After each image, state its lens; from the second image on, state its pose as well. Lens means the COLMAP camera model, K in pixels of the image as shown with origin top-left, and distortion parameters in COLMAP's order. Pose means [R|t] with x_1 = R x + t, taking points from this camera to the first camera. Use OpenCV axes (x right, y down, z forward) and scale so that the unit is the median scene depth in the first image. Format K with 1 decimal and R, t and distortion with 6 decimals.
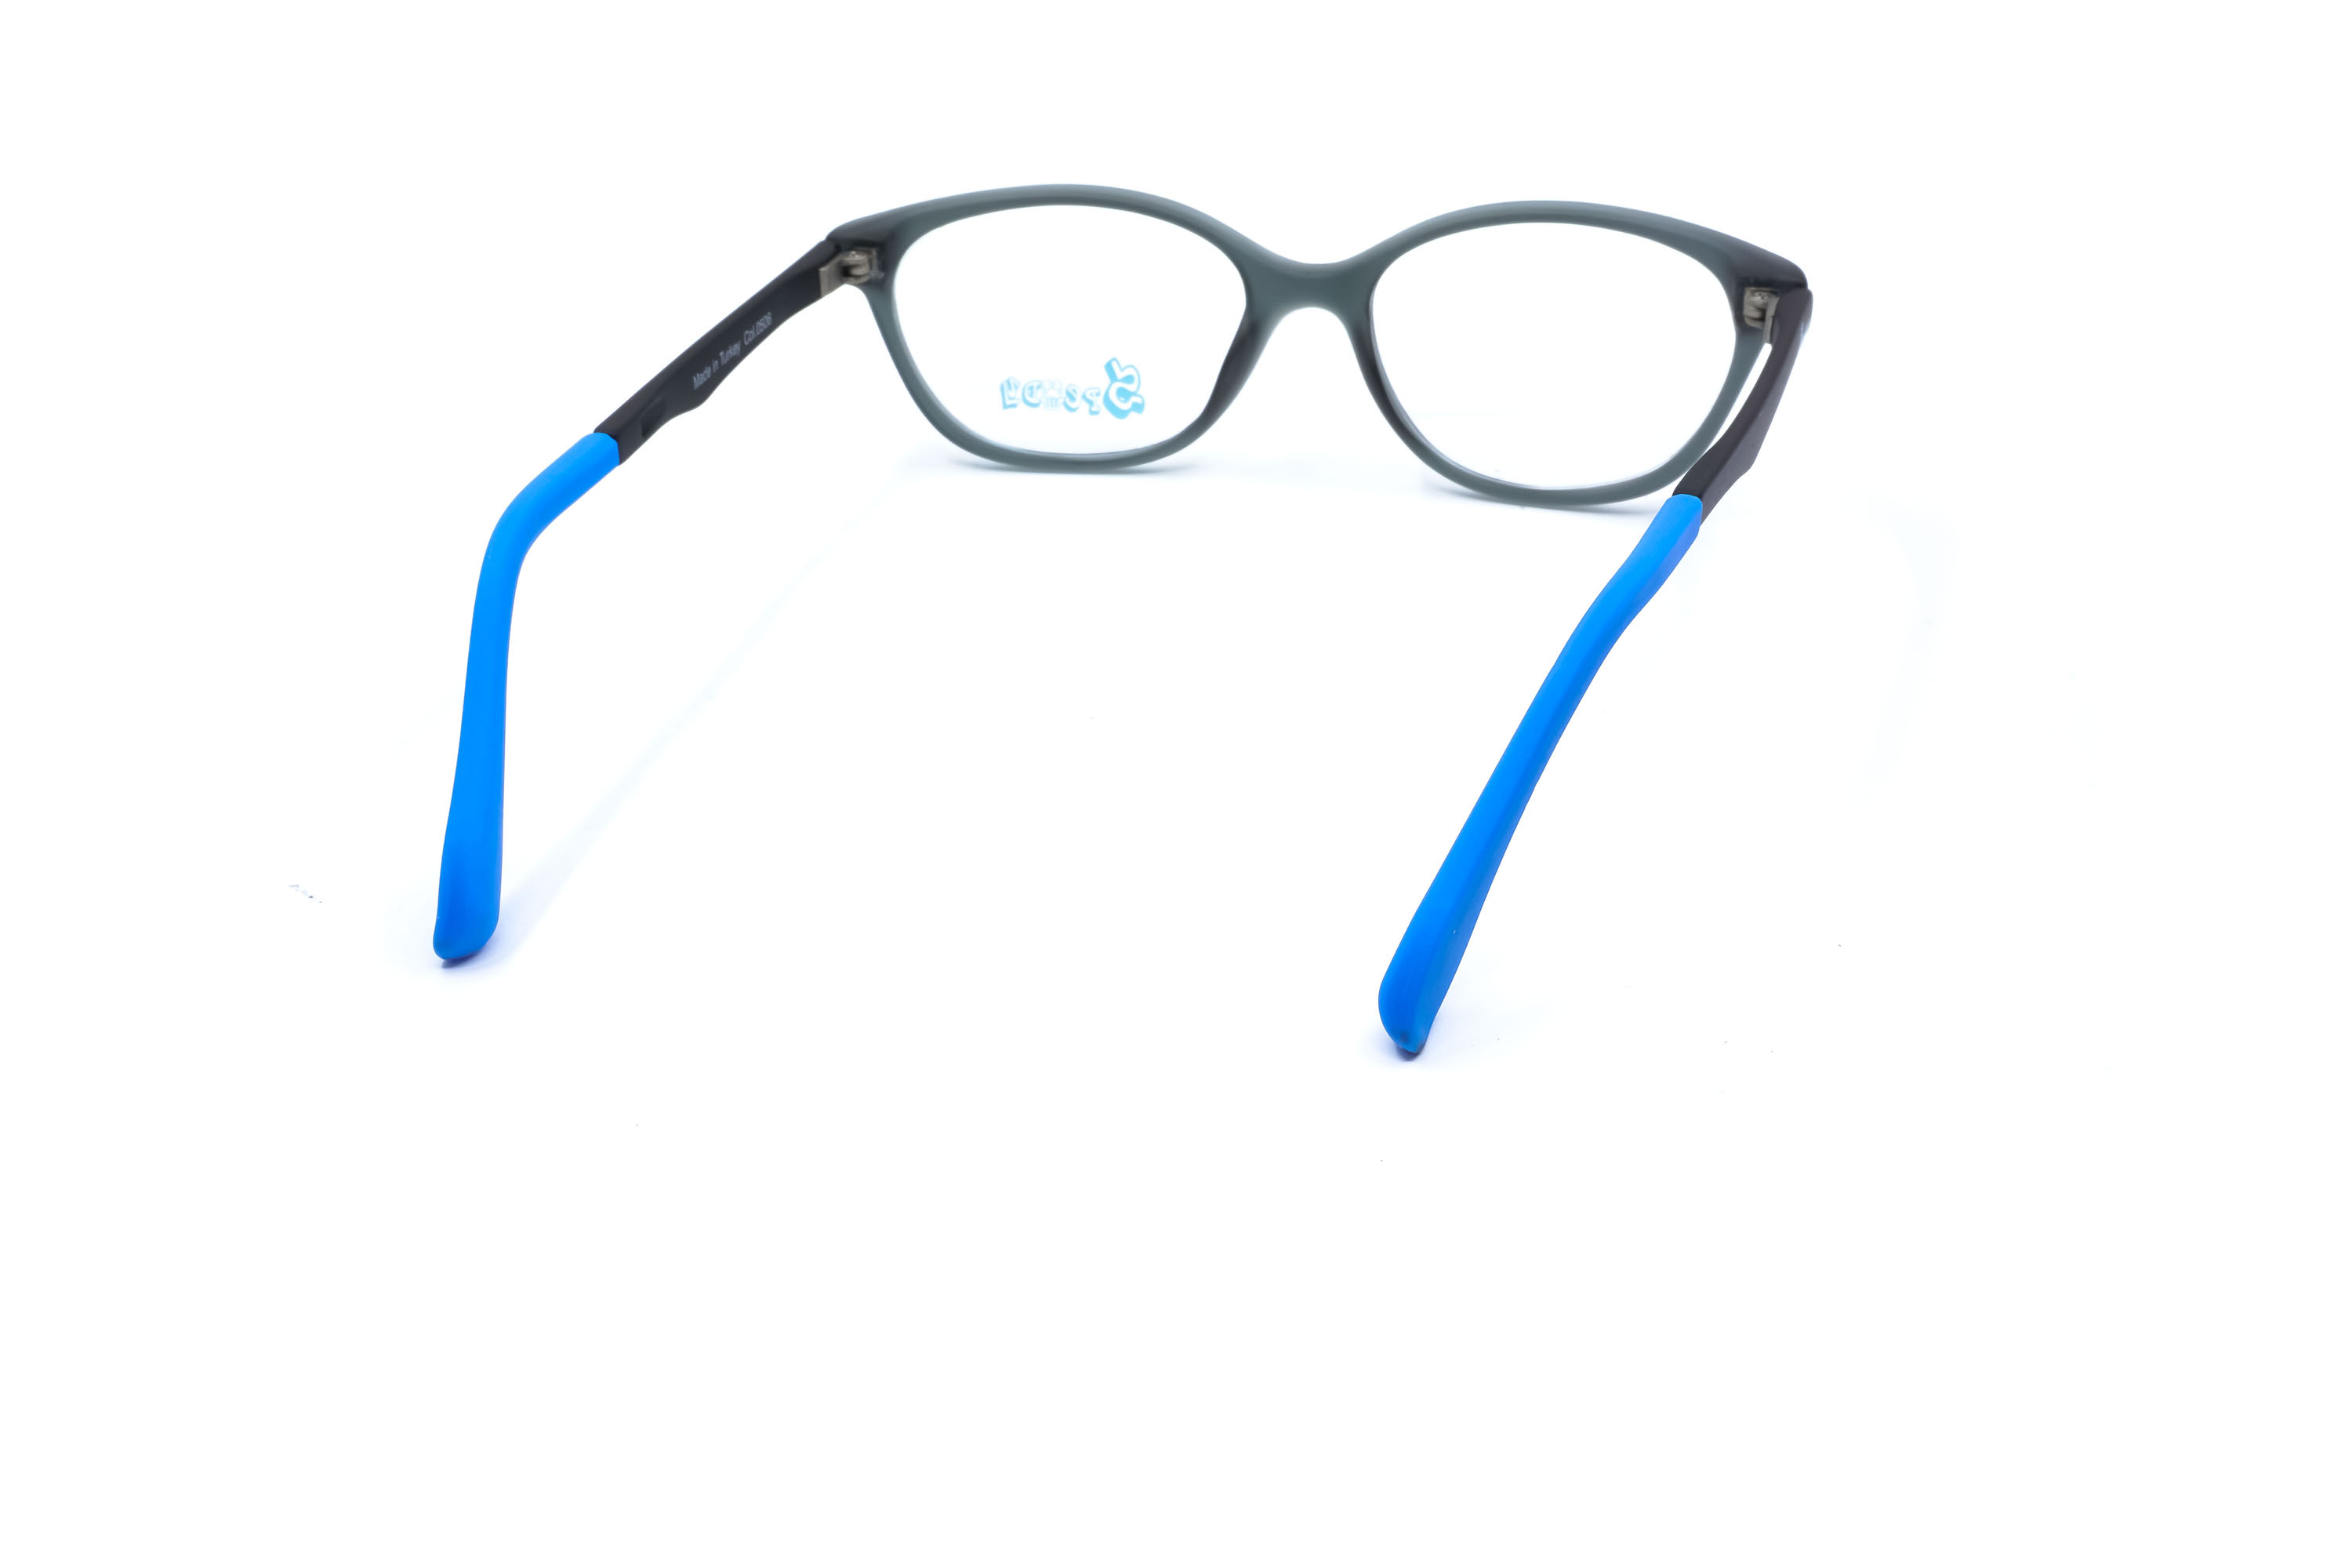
lens RADIAL K [[2462.4, 0, 1176.0], [0, 2462.4, 784.0], [0, 0, 1]] dist [-0.002051, 0.003932]
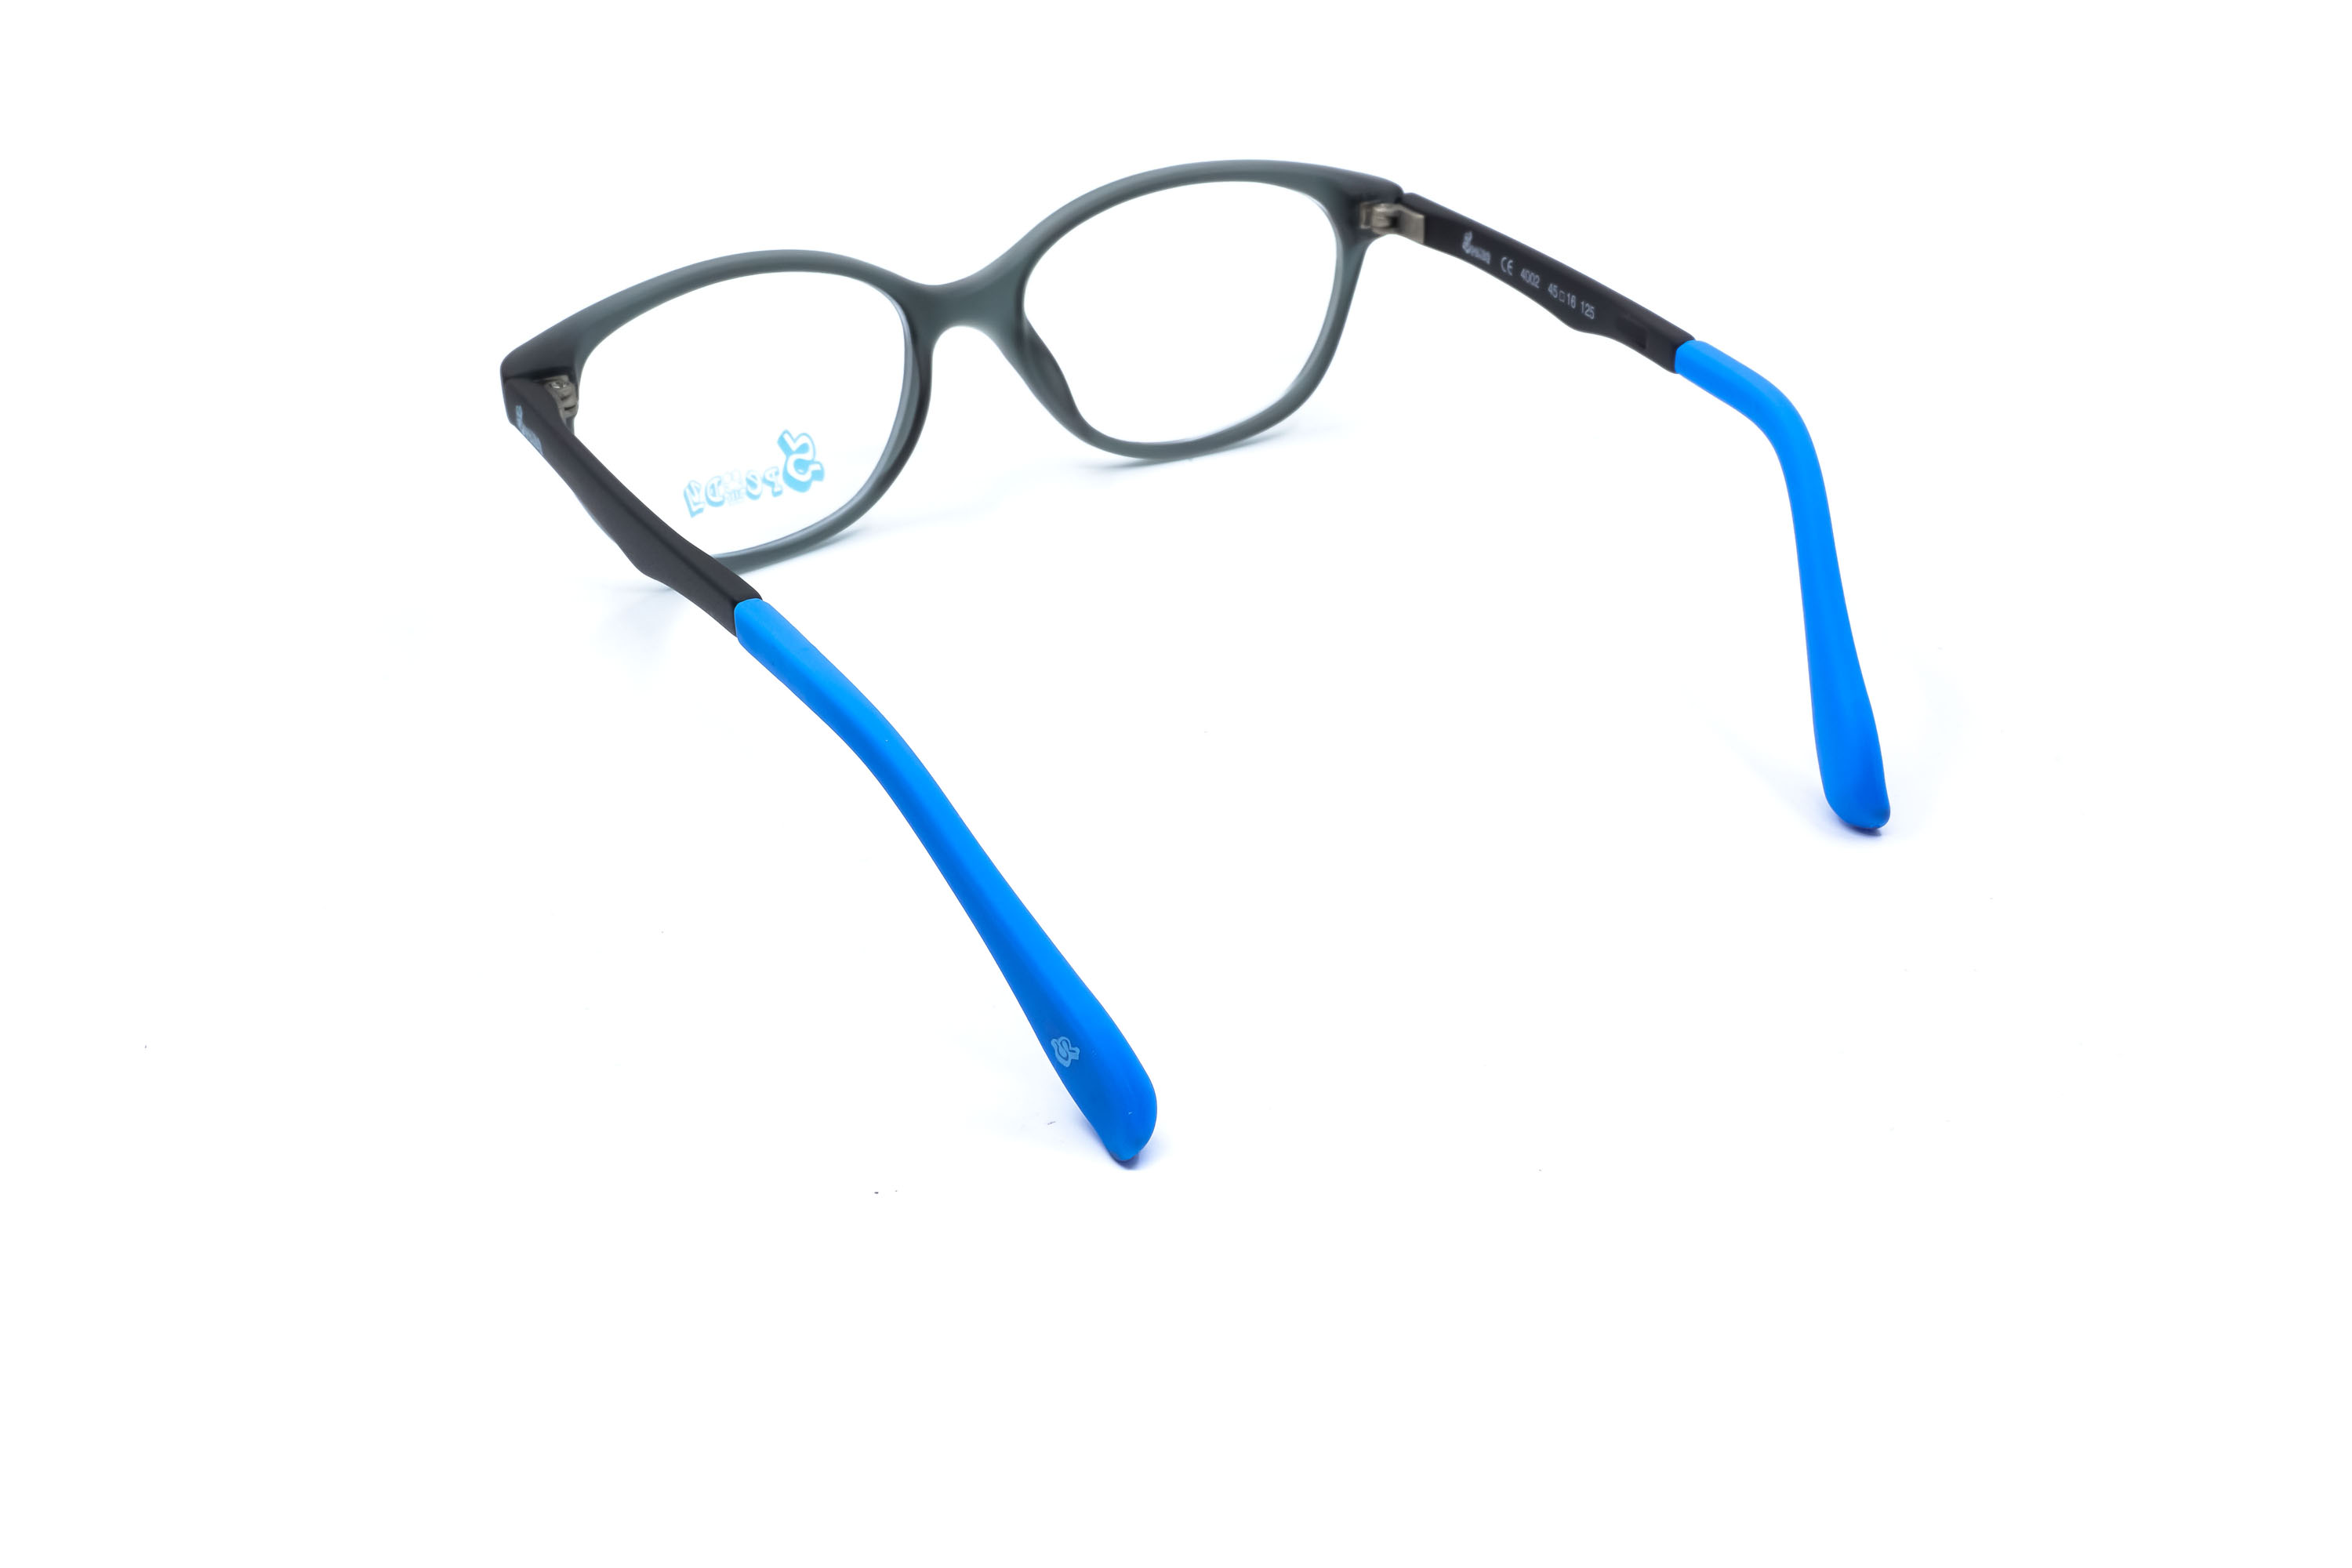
lens RADIAL K [[2425.8, 0, 1176.0], [0, 2425.8, 784.0], [0, 0, 1]] dist [0.007312, -0.004031]
pose [[0.689895, -0.337736, 0.640296, -0.572210], [0.373224, 0.923825, 0.085155, -0.072947], [-0.620281, 0.180226, 0.763393, 0.228844]]
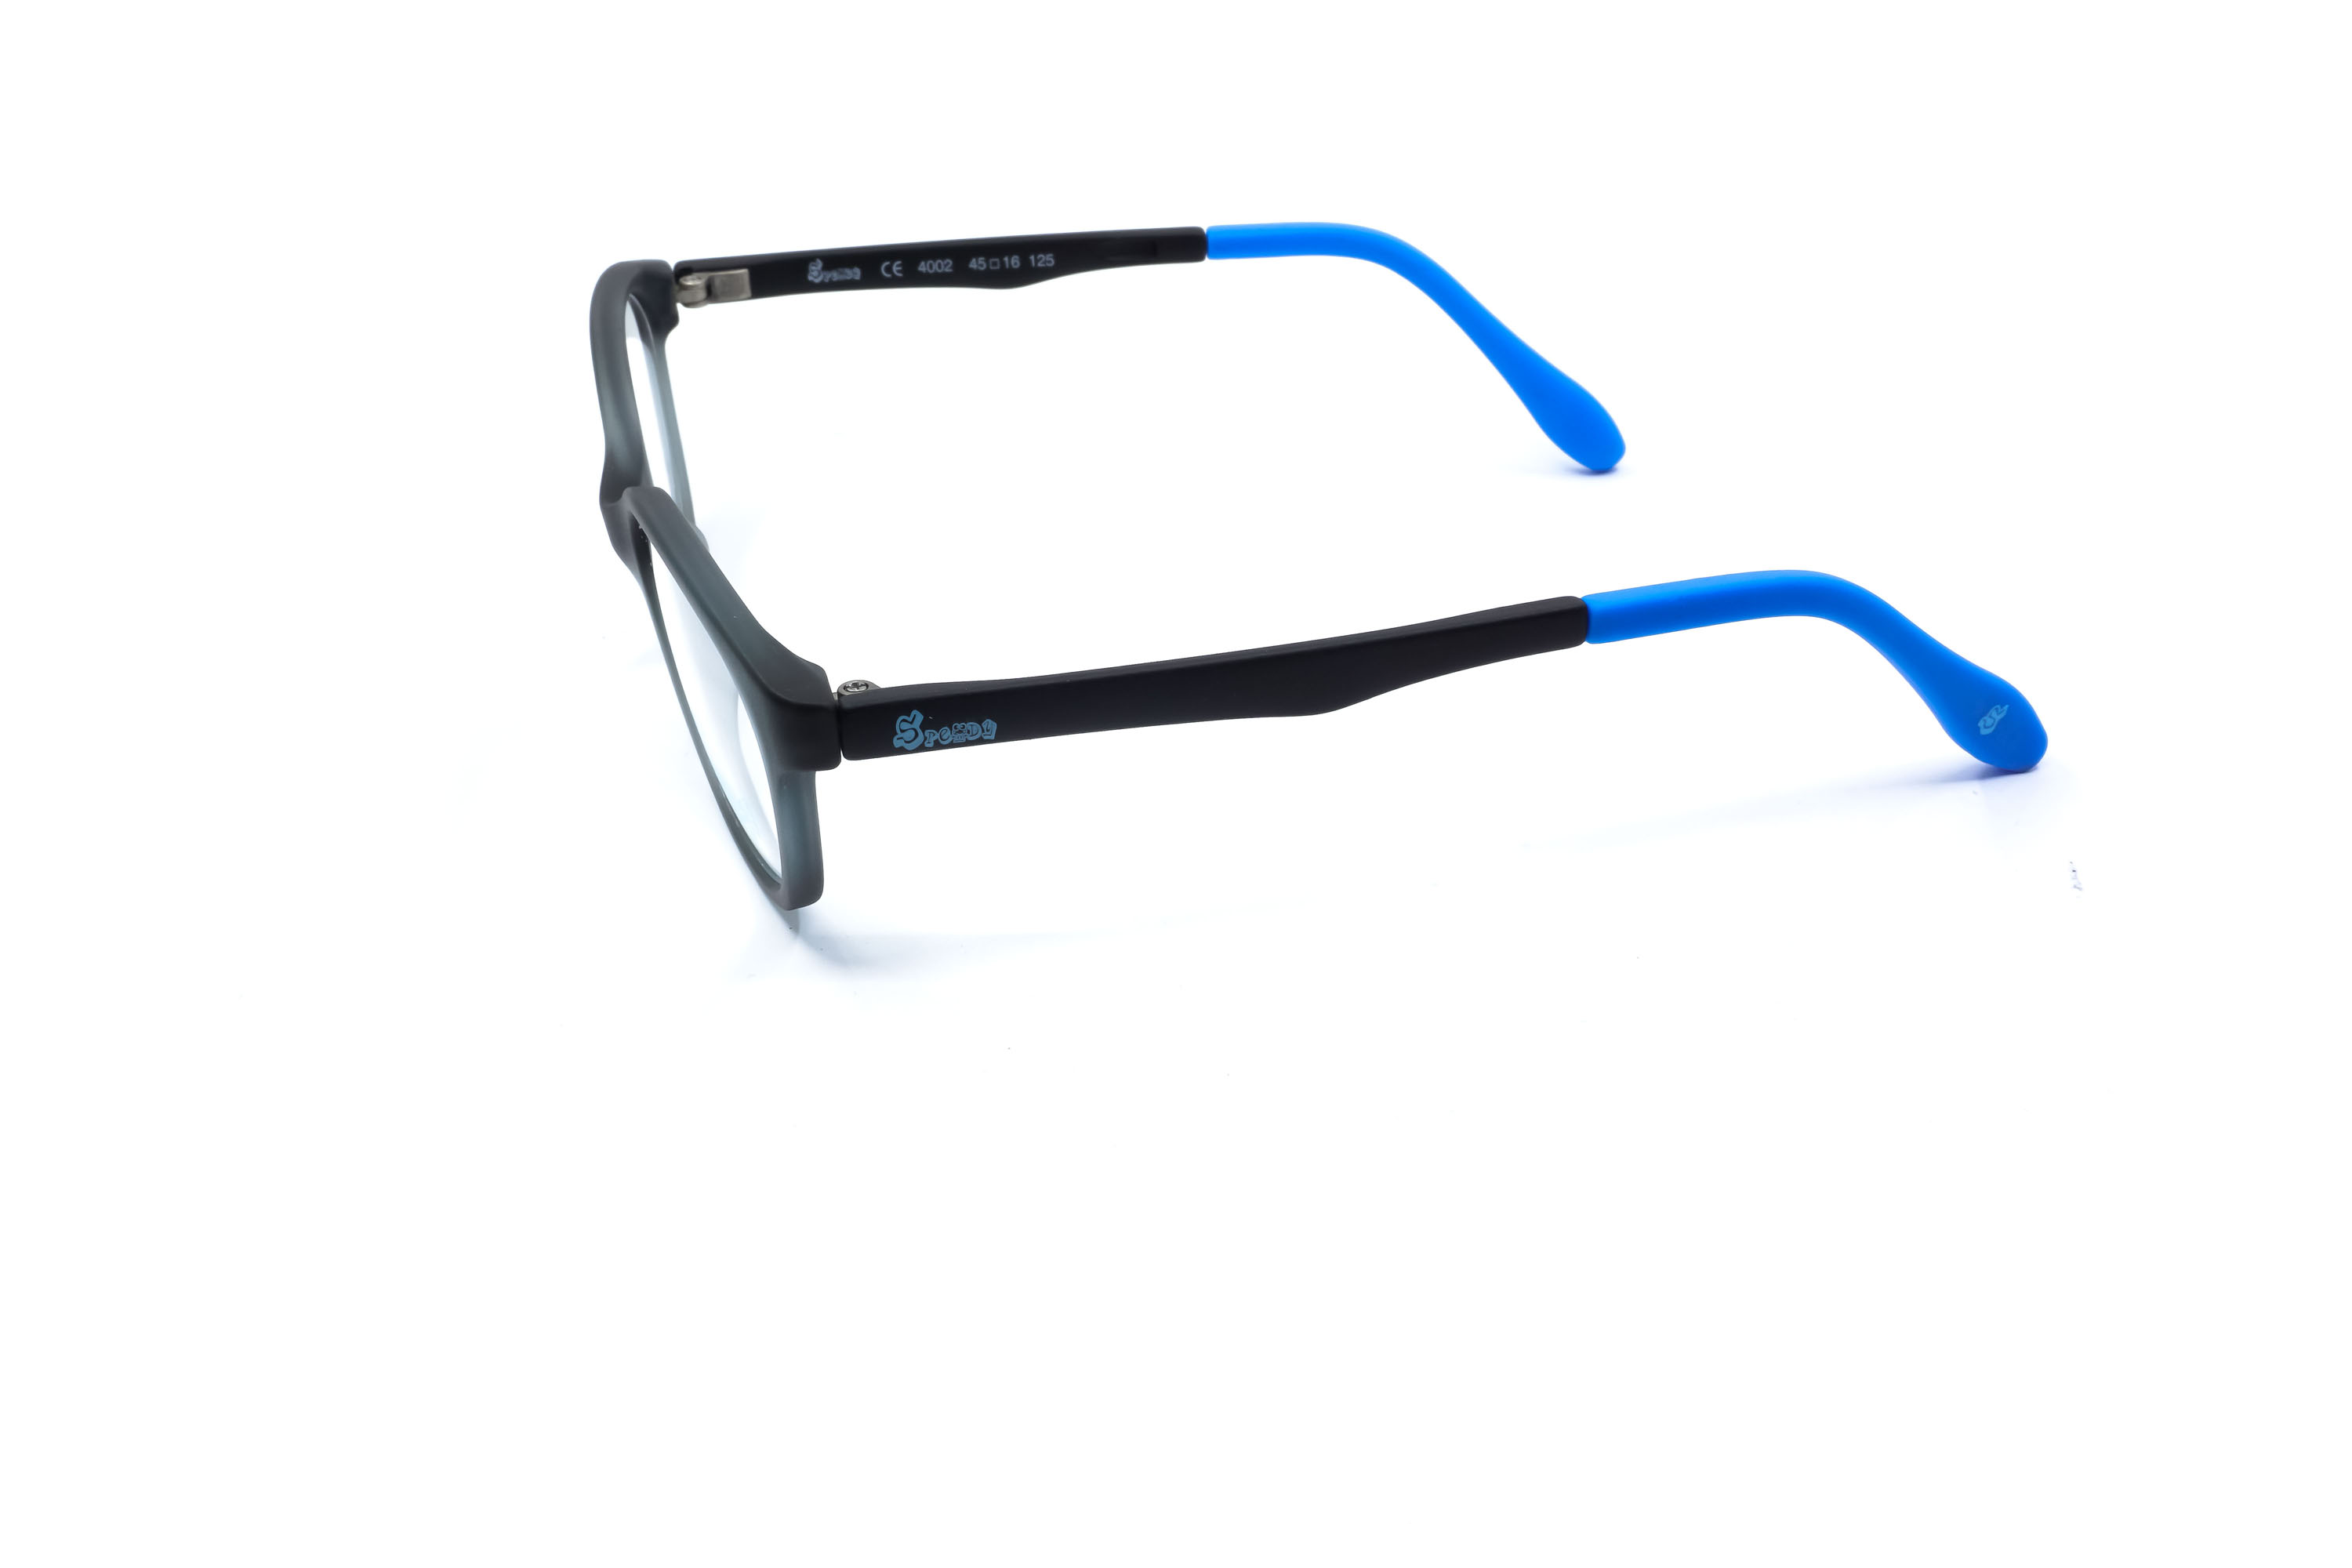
lens RADIAL K [[2425.8, 0, 1176.0], [0, 2425.8, 784.0], [0, 0, 1]] dist [0.007312, -0.004031]
pose [[-0.526493, -0.379921, 0.760569, -0.673062], [0.473190, 0.612281, 0.633406, -0.564153], [-0.706326, 0.693377, -0.142586, 1.040286]]
